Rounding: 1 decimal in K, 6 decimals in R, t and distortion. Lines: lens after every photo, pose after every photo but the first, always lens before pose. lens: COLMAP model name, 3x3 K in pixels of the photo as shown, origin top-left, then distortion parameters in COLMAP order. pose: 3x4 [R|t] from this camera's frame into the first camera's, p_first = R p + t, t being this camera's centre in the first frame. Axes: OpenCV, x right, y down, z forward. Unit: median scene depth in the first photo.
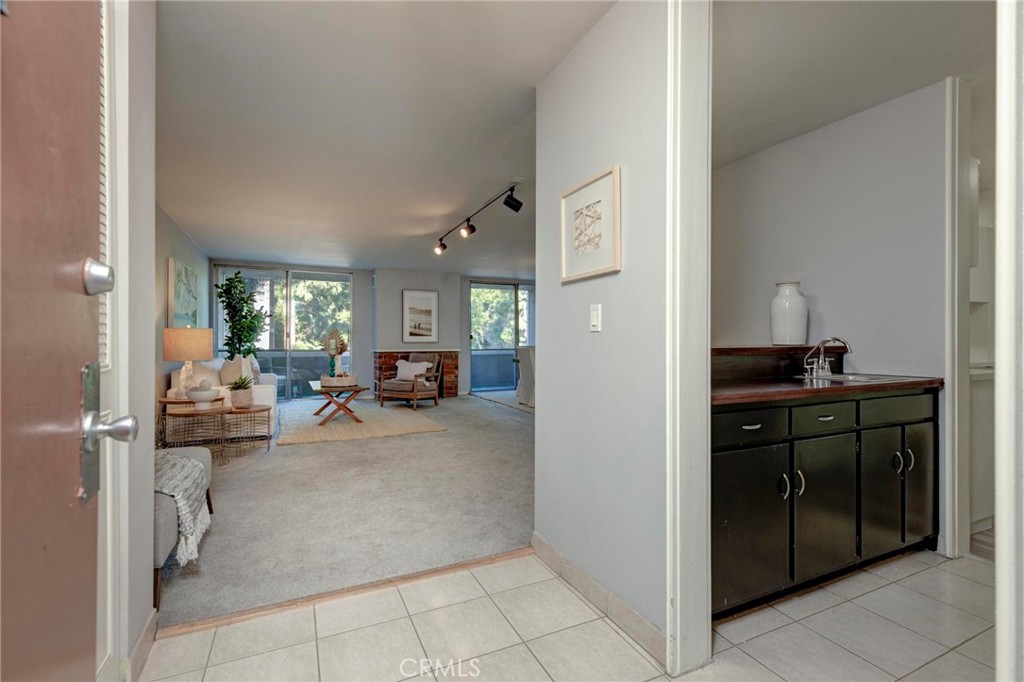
lens RADIAL K [[457.5, 0, 514.7], [0, 457.5, 342.0], [0, 0, 1]] dist [-0.002390, -0.000532]
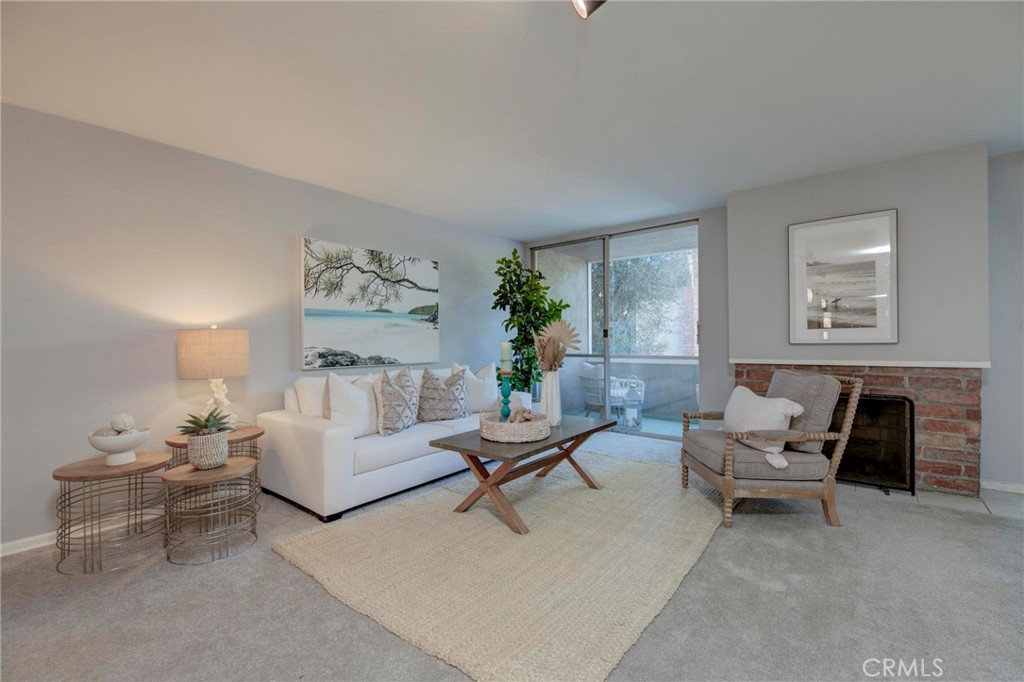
lens RADIAL K [[443.8, 0, 508.5], [0, 443.8, 340.9], [0, 0, 1]] dist [-0.000057, -0.002066]
pose [[0.418515, -0.005837, -0.908191, 0.032508], [0.012500, 0.999922, -0.000666, -0.005042], [0.908124, -0.011074, 0.418556, 0.566771]]
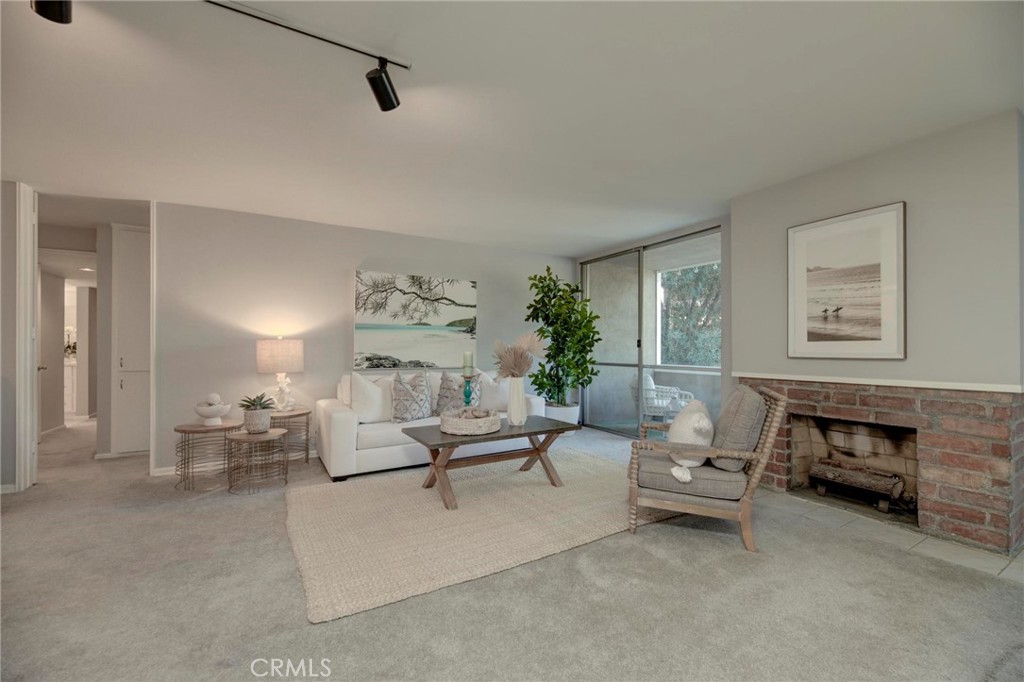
lens RADIAL K [[422.7, 0, 509.1], [0, 422.7, 346.0], [0, 0, 1]] dist [-0.000516, -0.002516]
pose [[0.074120, -0.007566, -0.997221, 0.112049], [-0.001092, 0.999970, -0.007668, -0.006129], [0.997249, 0.001658, 0.074109, 0.718791]]
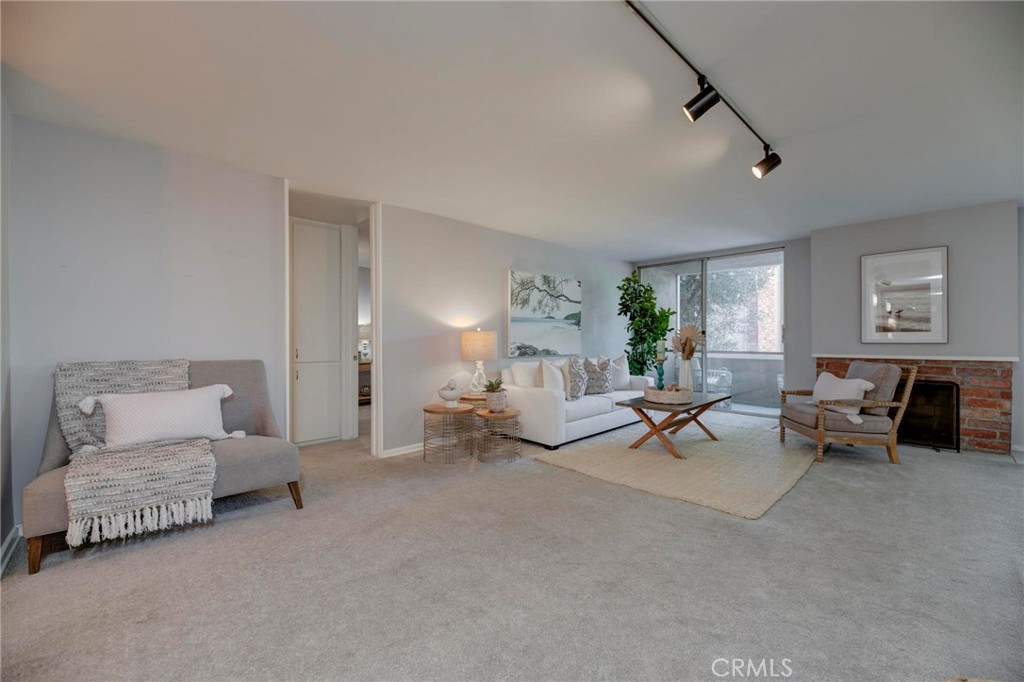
lens RADIAL K [[422.7, 0, 505.8], [0, 422.7, 337.8], [0, 0, 1]] dist [-0.000516, -0.002516]
pose [[0.307903, -0.004673, -0.951406, 0.140420], [0.004526, 0.999984, -0.003447, -0.006277], [0.951407, -0.003245, 0.307919, 0.377912]]
